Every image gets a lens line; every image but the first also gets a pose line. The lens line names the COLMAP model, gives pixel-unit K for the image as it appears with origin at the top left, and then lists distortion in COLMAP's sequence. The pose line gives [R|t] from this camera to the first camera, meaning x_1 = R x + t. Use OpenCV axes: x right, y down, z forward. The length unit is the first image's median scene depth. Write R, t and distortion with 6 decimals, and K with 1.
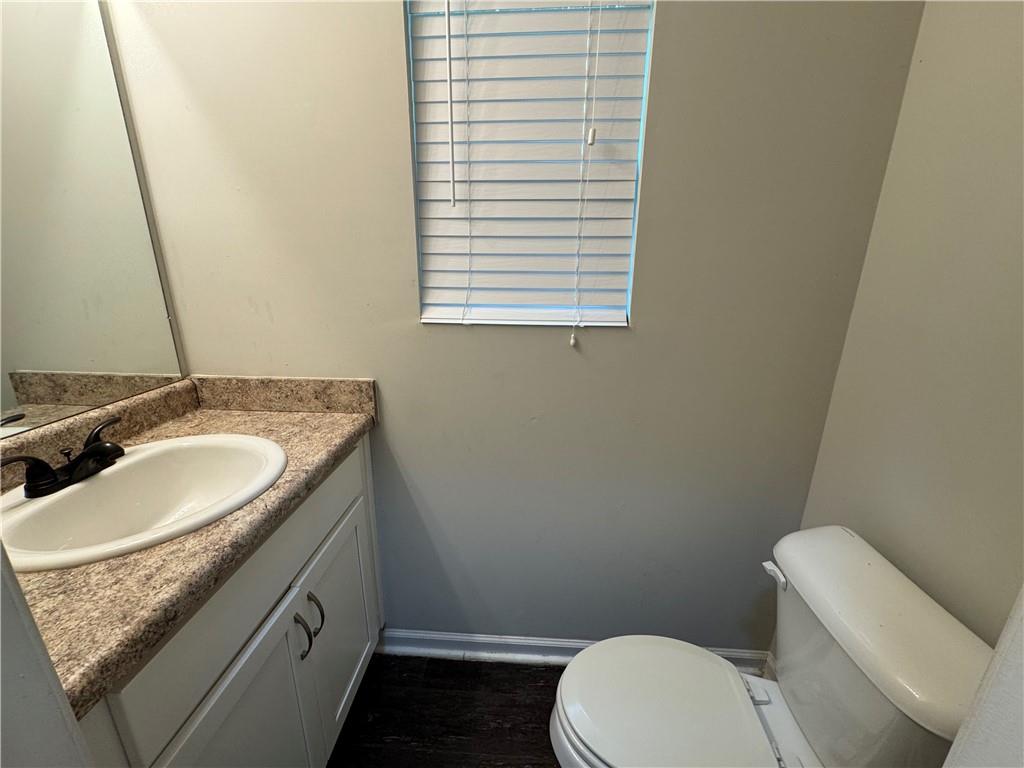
lens RADIAL K [[407.8, 0, 515.4], [0, 407.8, 377.7], [0, 0, 1]] dist [0.002183, 0.000081]
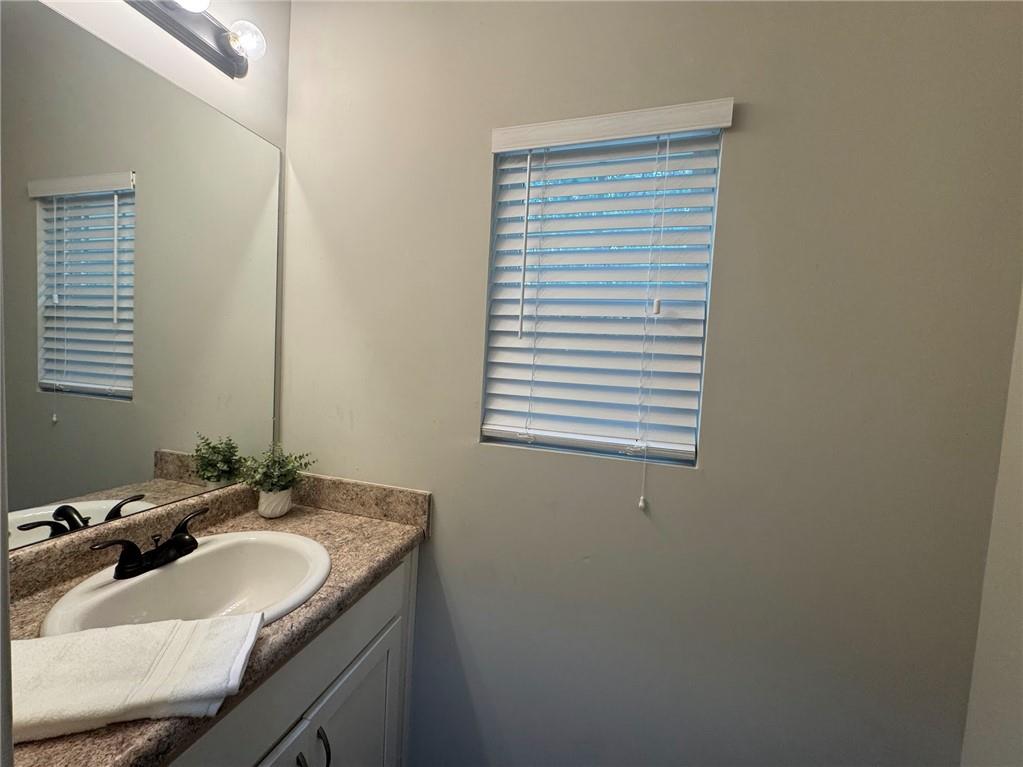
lens RADIAL K [[406.8, 0, 513.9], [0, 406.8, 384.1], [0, 0, 1]] dist [-0.001035, -0.000593]
pose [[0.974412, 0.060523, -0.216467, 0.071882], [-0.108025, 0.970648, -0.214879, -0.076964], [0.197108, 0.232764, 0.952349, 0.012598]]
